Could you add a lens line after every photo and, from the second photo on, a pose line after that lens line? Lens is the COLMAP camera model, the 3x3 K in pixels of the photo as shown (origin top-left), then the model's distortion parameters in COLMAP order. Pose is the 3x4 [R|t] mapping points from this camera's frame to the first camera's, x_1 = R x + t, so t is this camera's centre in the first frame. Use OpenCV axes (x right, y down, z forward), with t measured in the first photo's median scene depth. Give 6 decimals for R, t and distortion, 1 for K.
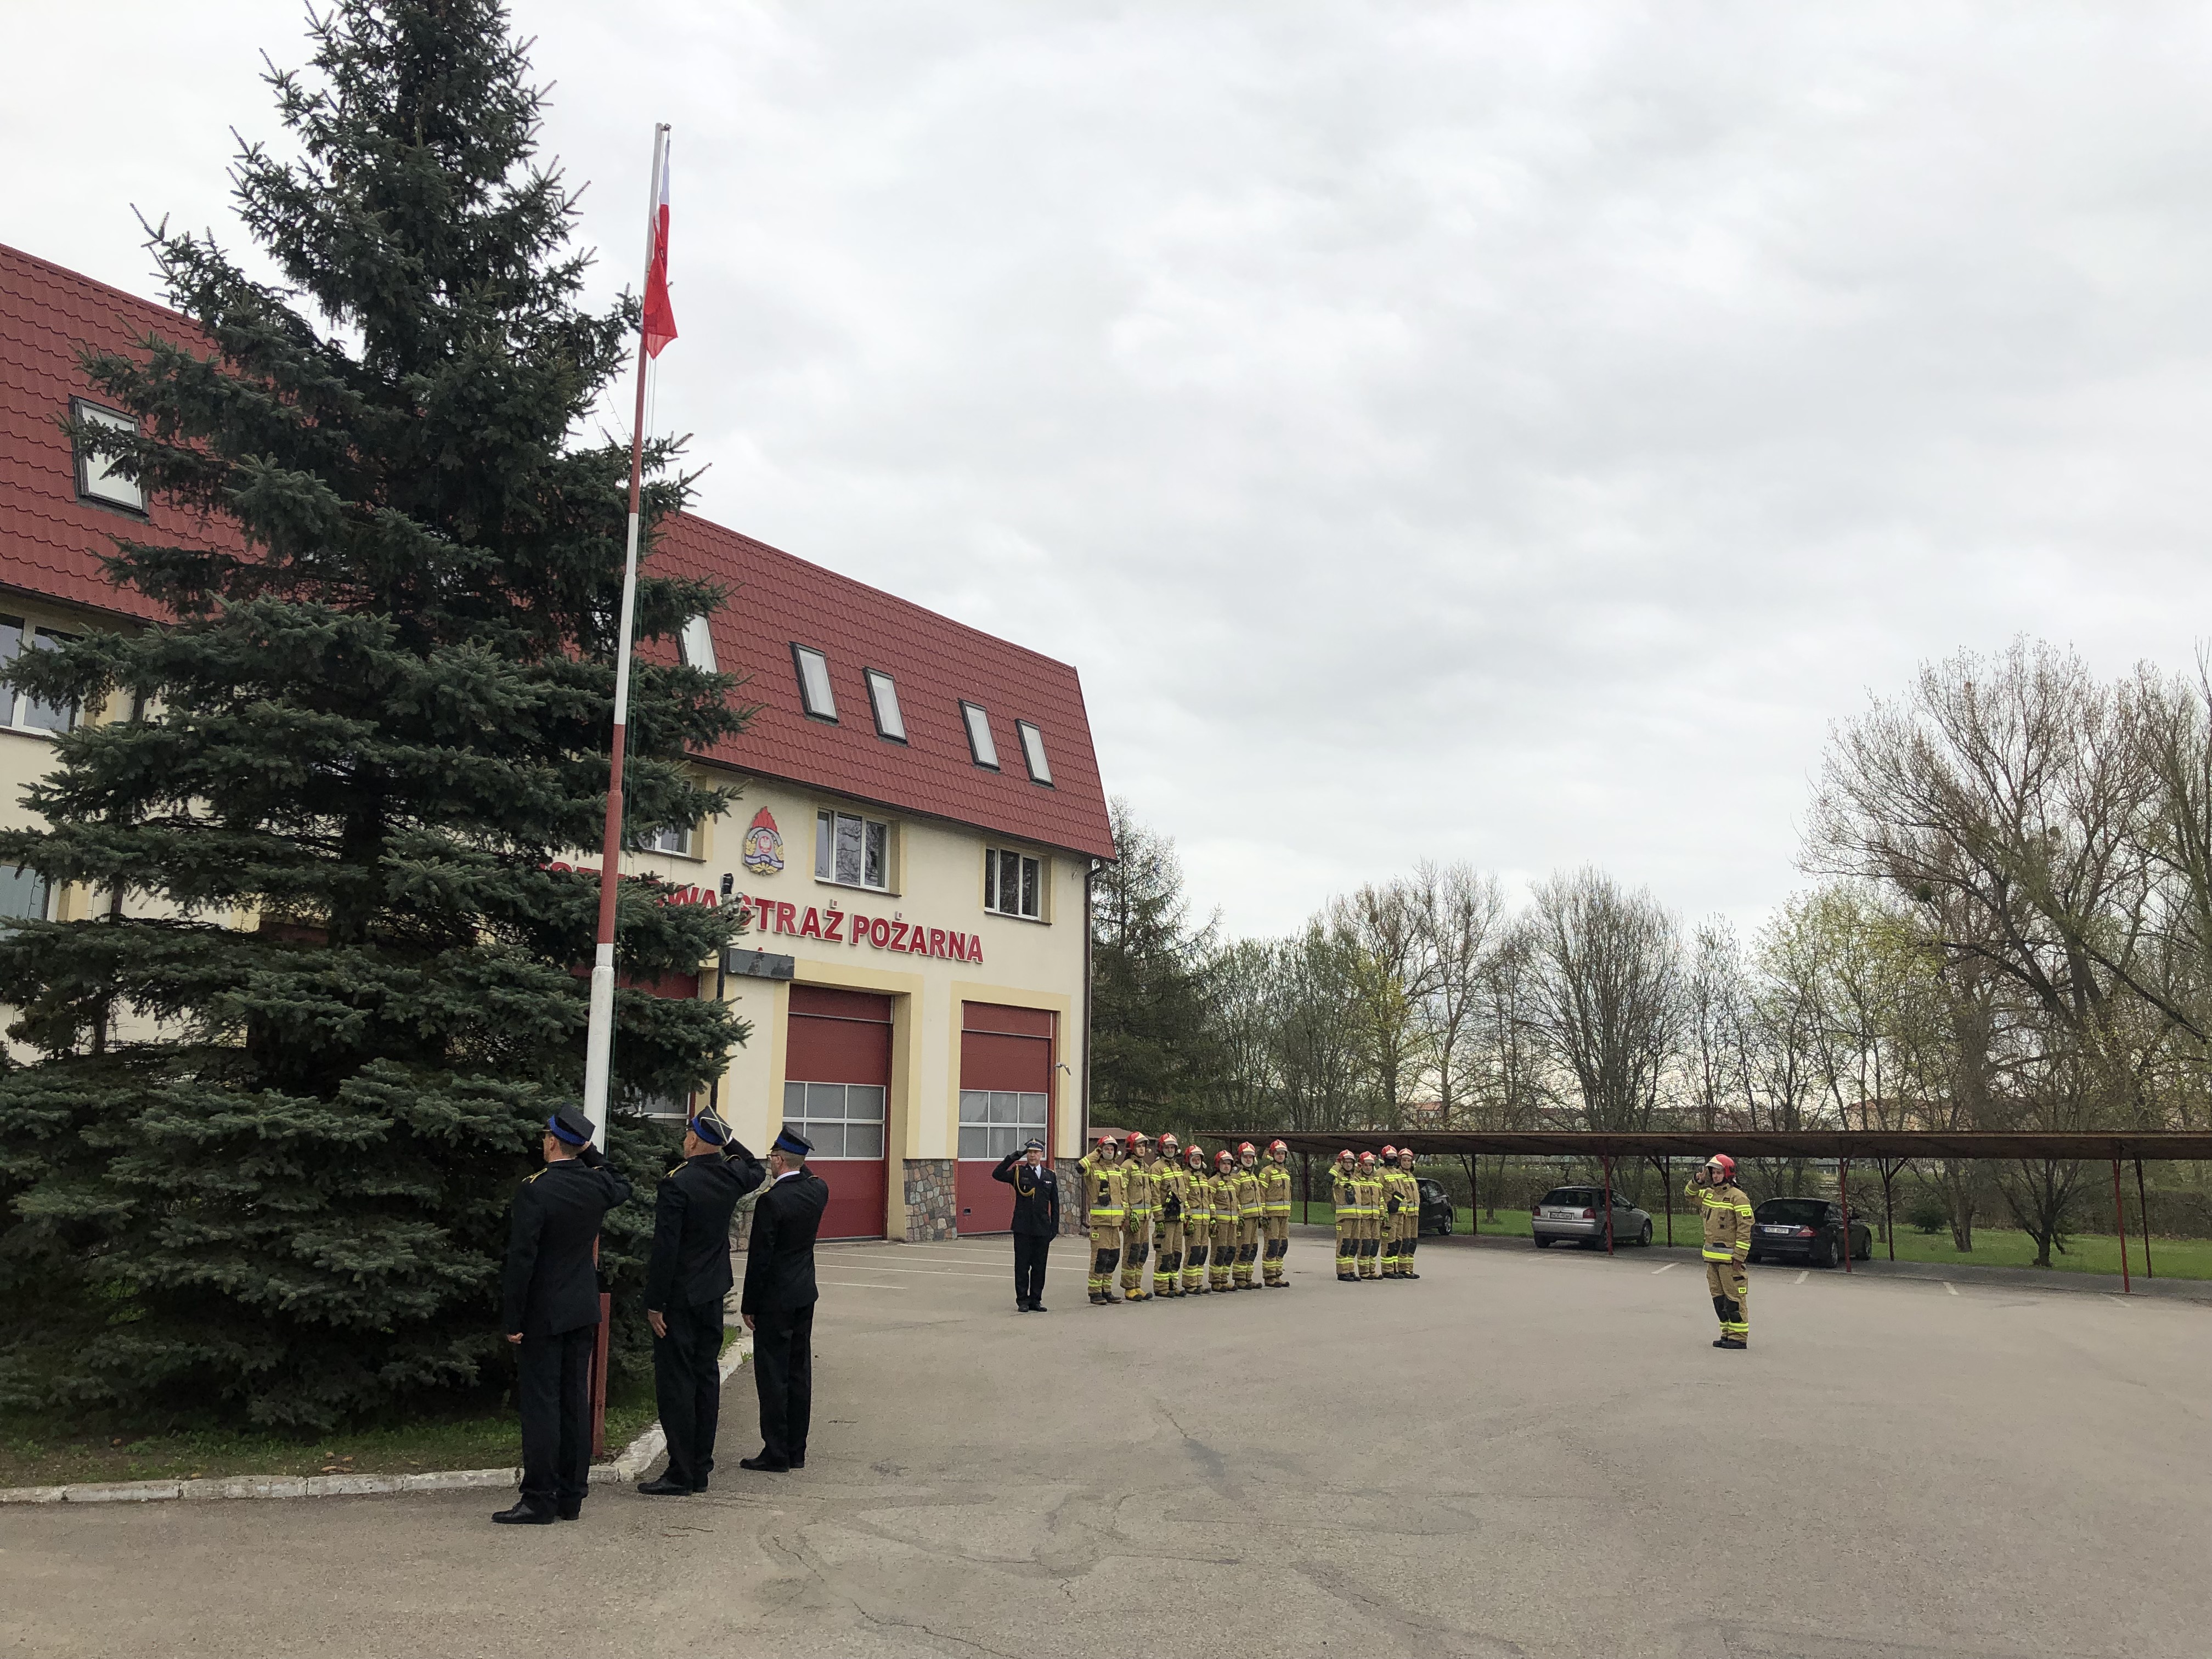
lens RADIAL K [[1842.5, 0, 1114.1], [0, 1842.5, 821.8], [0, 0, 1]] dist [0.045245, -0.028937]
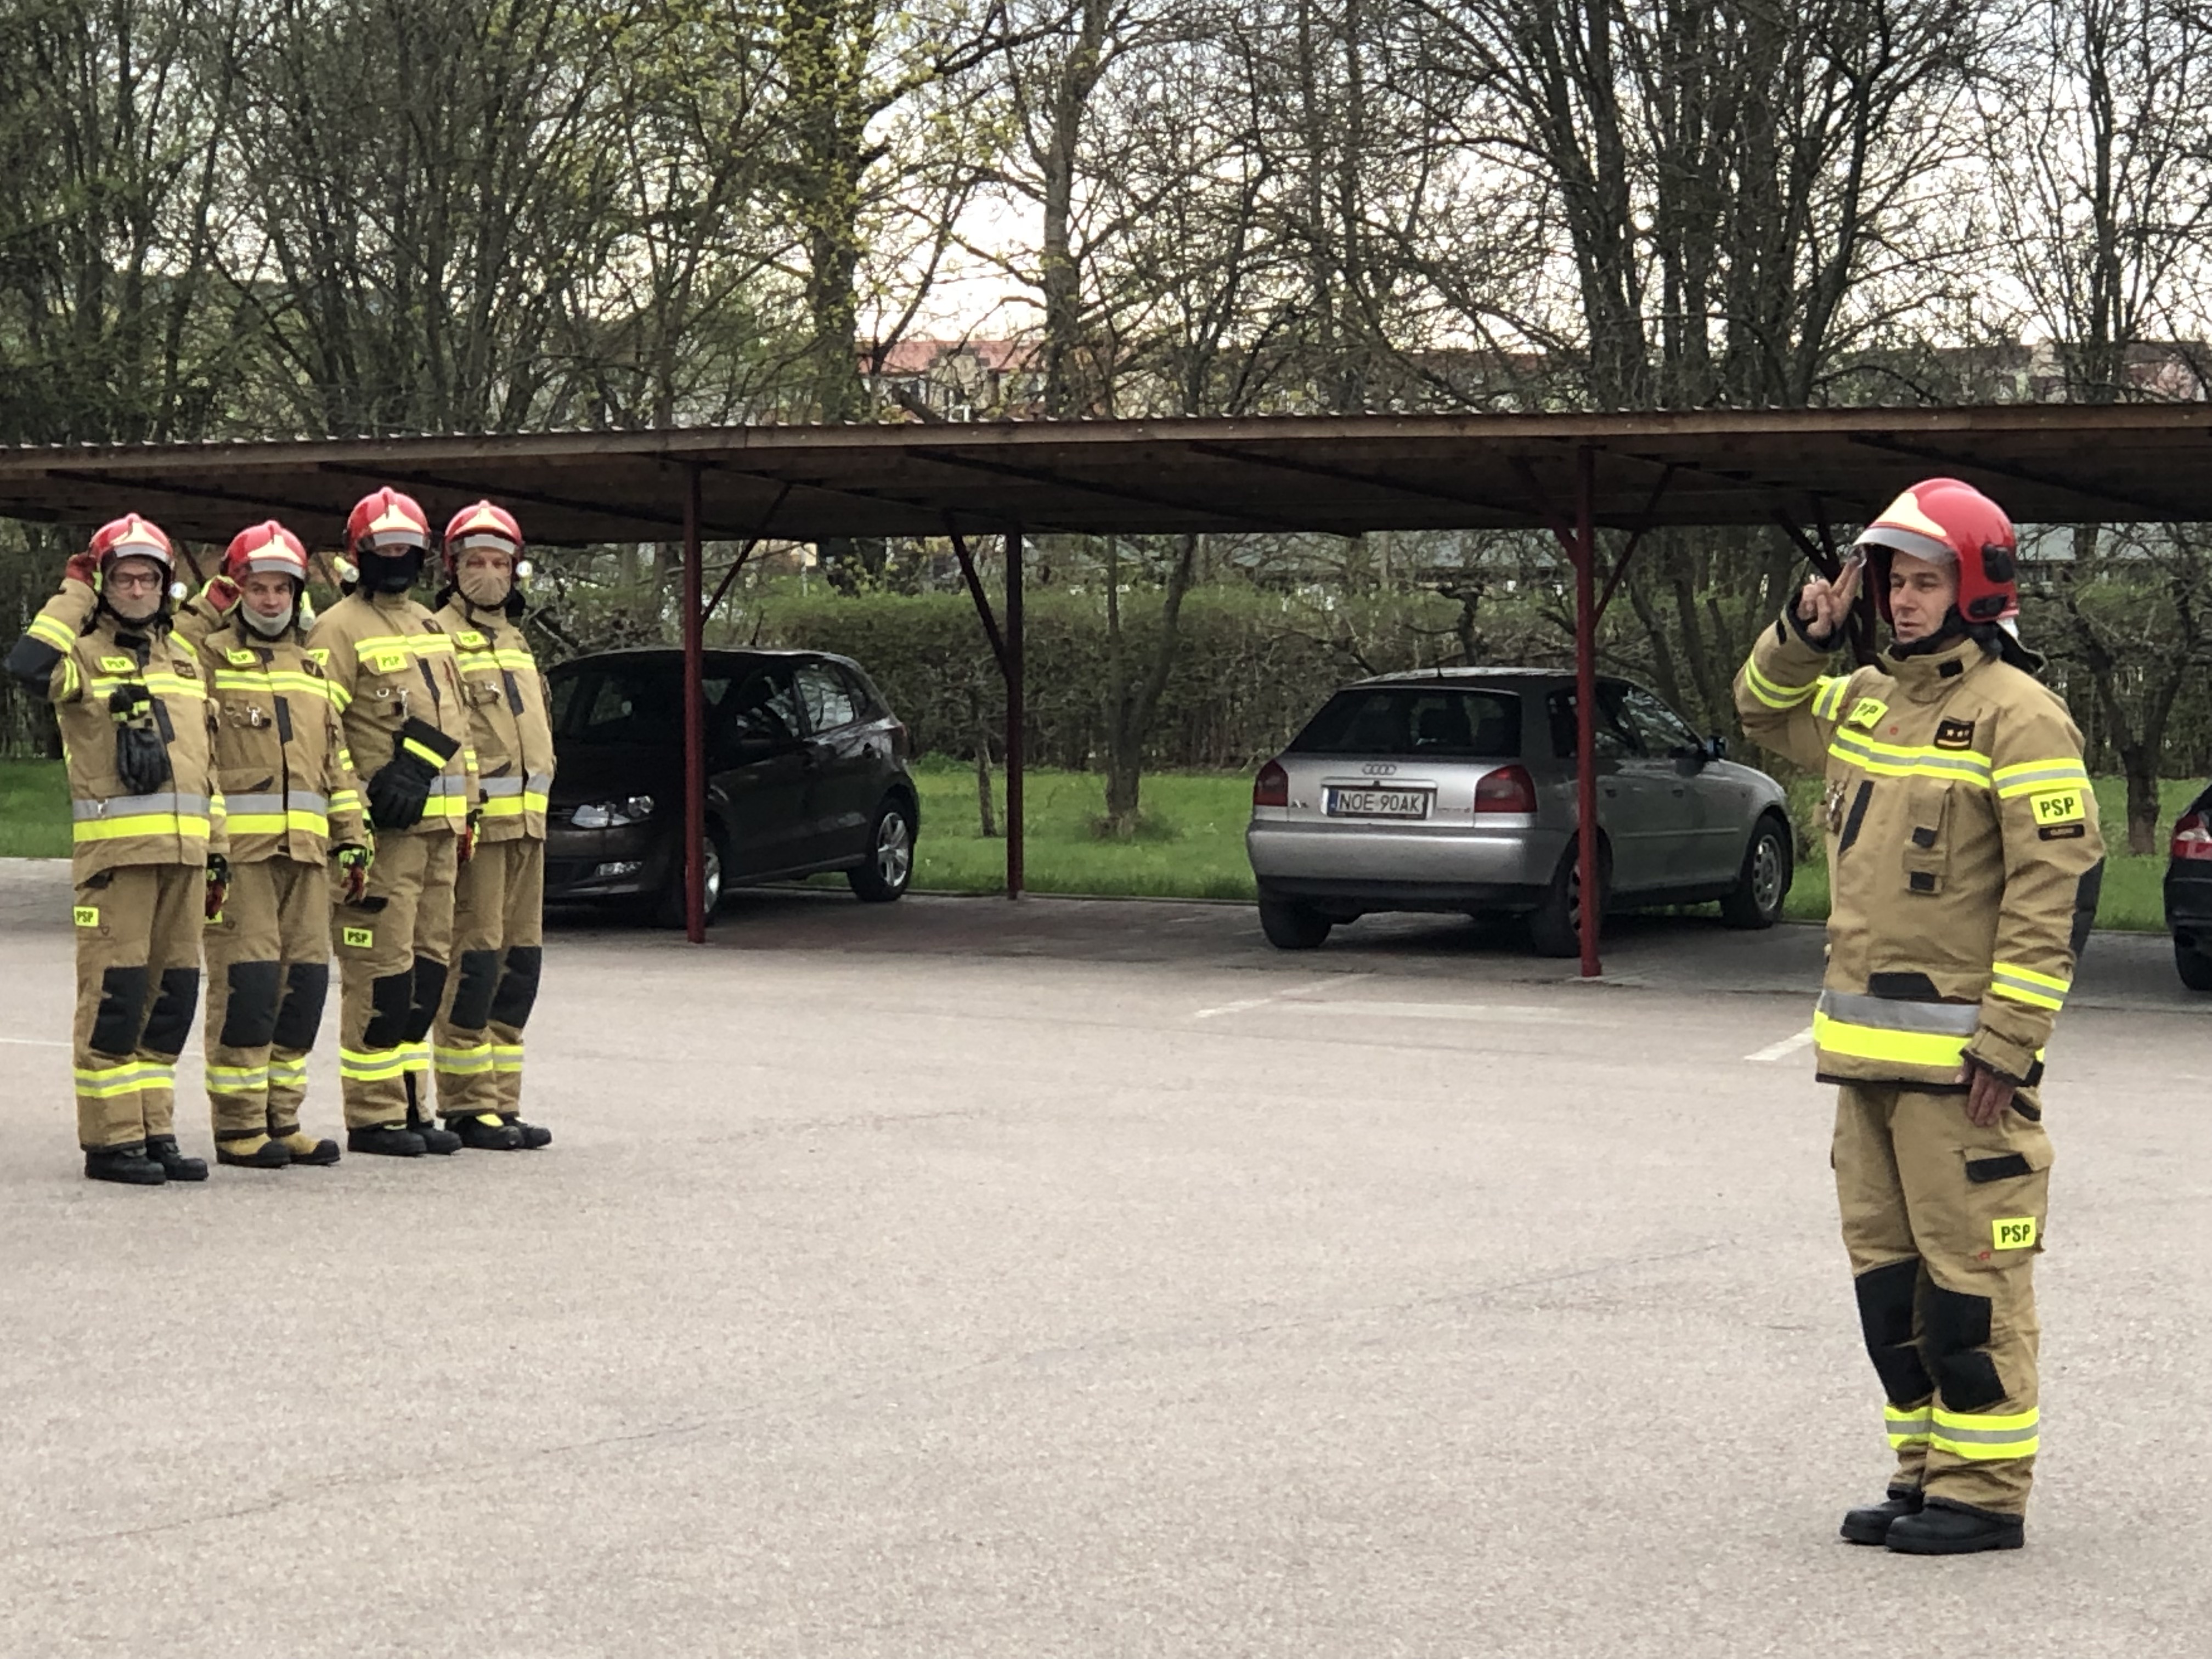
lens RADIAL K [[7711.4, 0, 1105.0], [0, 7711.4, 831.3], [0, 0, 1]] dist [0.097314, 0.000000]
pose [[0.985036, -0.022729, 0.170842, 0.108326], [-0.013947, 0.977502, 0.210467, 0.051927], [-0.171782, -0.209700, 0.962557, 0.265702]]
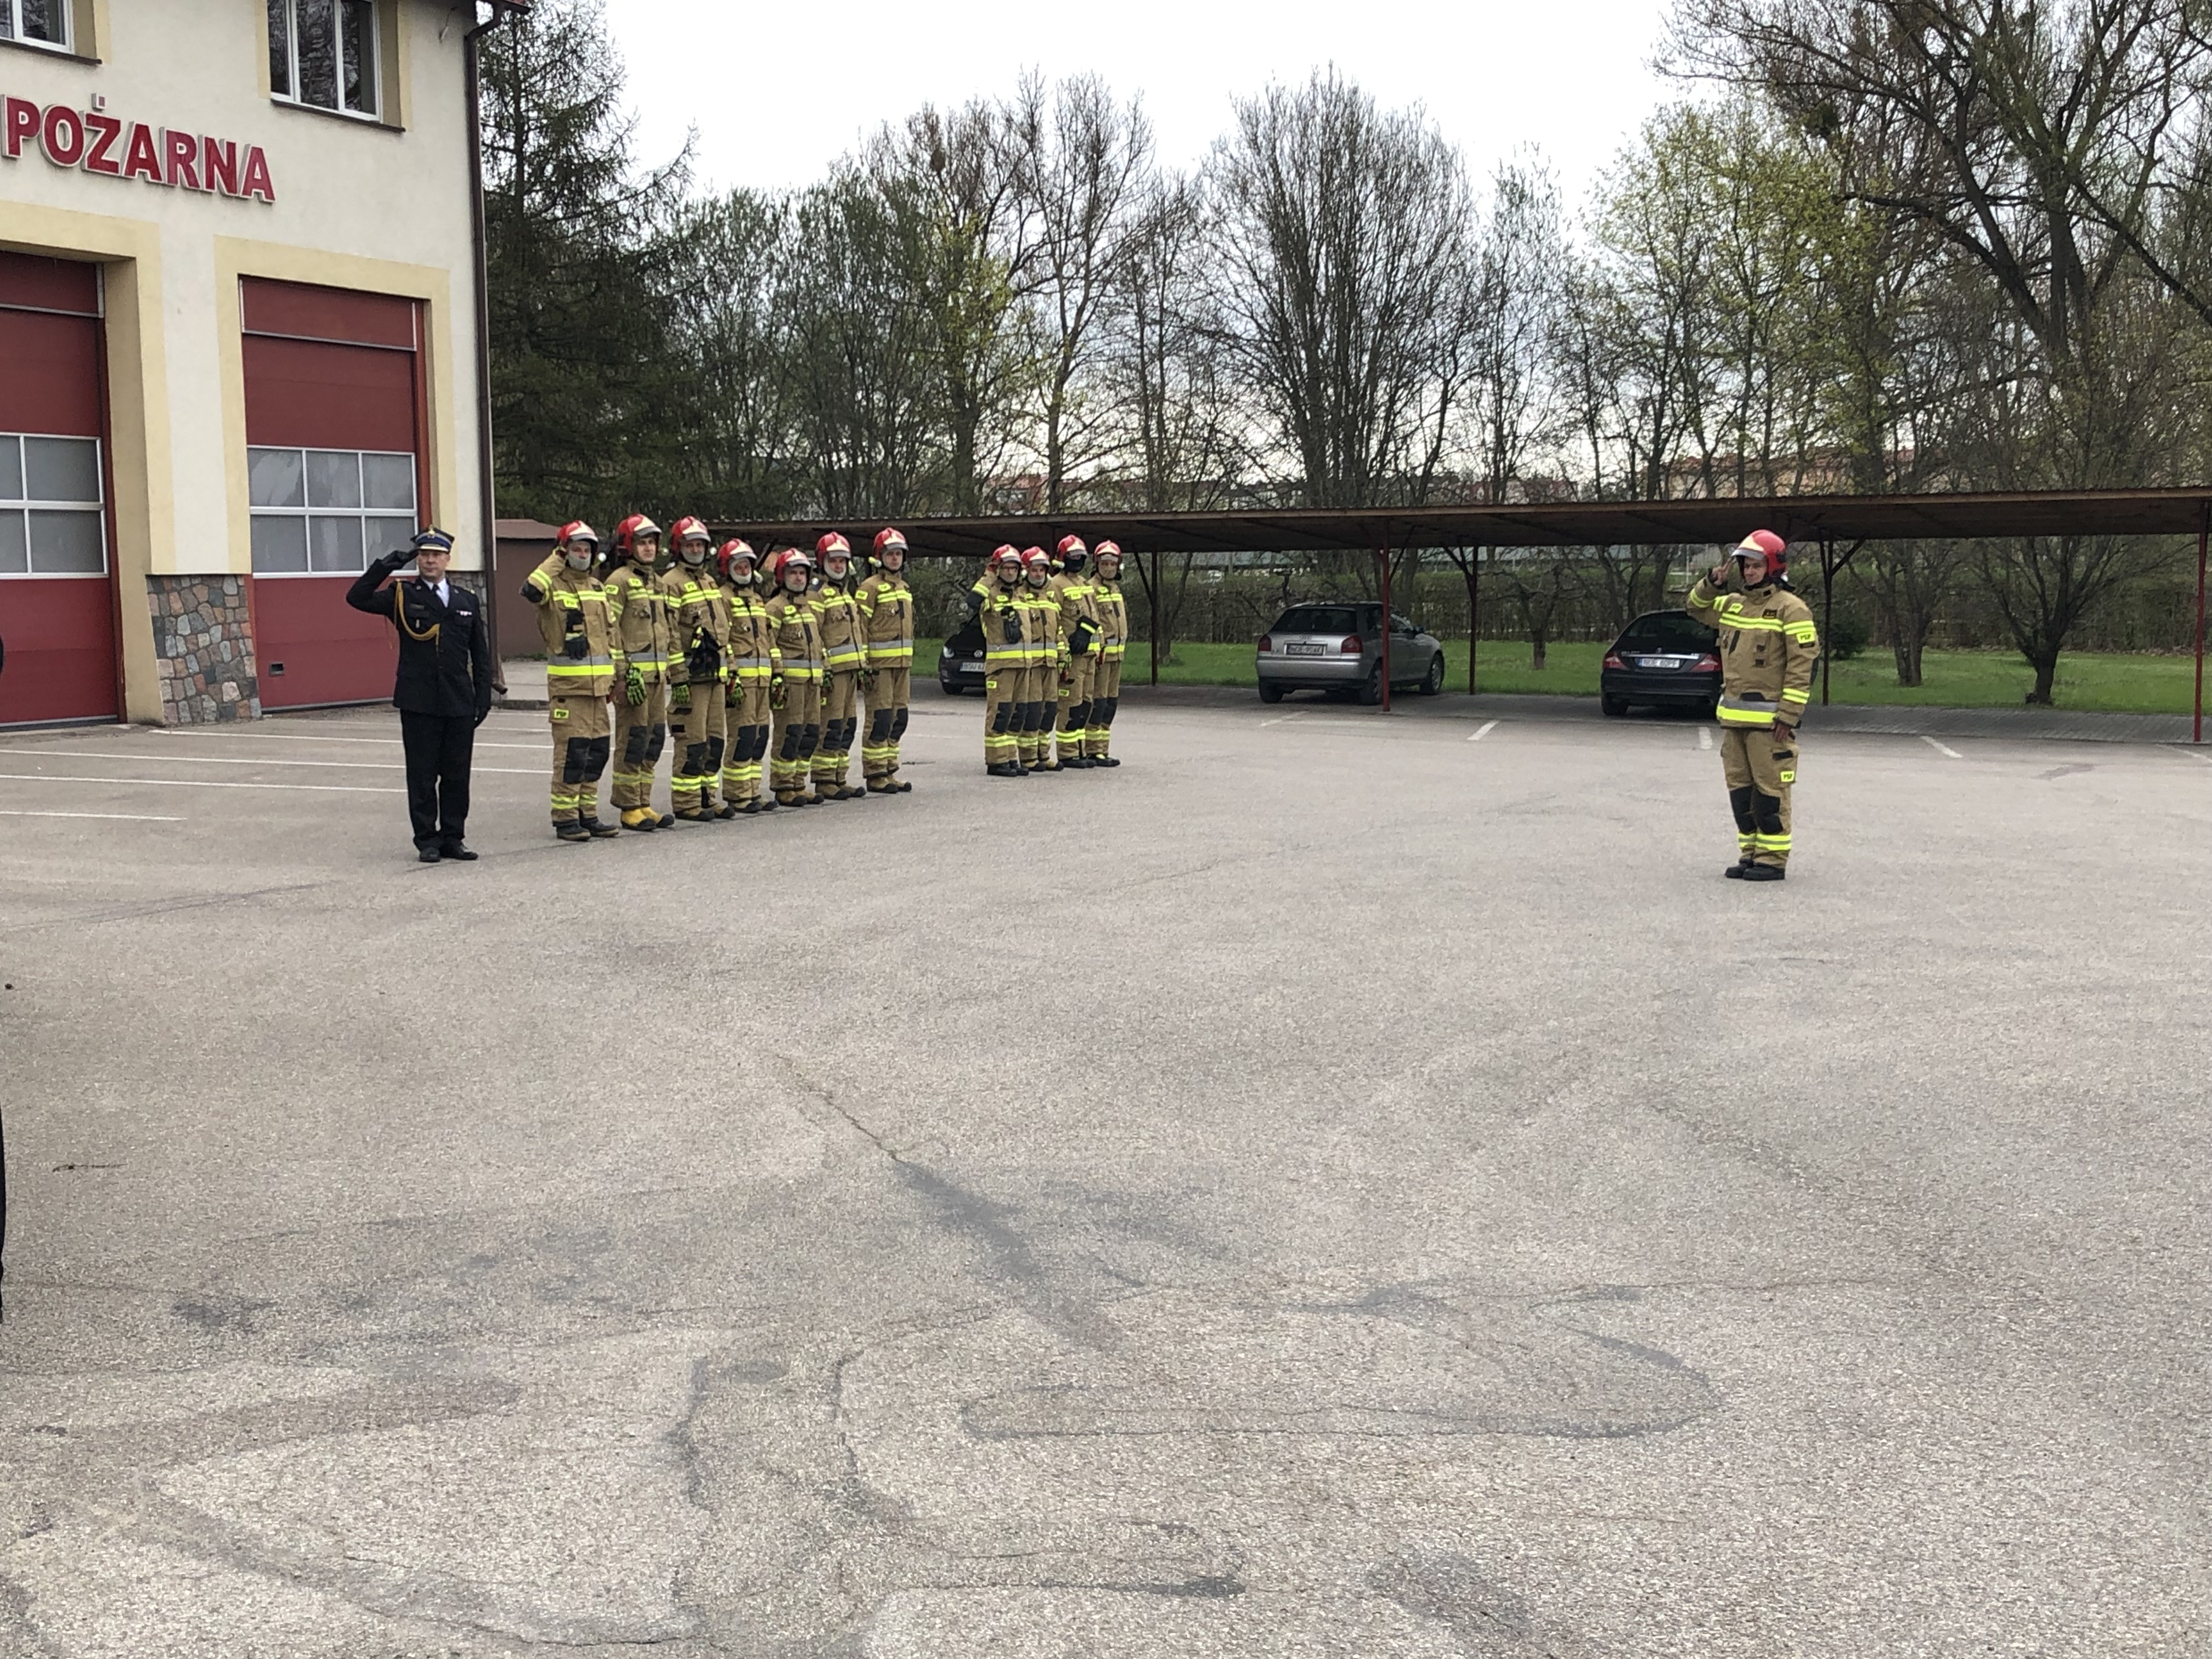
lens RADIAL K [[2987.6, 0, 1085.0], [0, 2987.6, 859.2], [0, 0, 1]] dist [0.063176, 0.000000]
pose [[0.980867, -0.037538, 0.191023, -0.027208], [-0.016135, 0.962182, 0.271929, 0.033736], [-0.194007, -0.269809, 0.943167, 0.171951]]
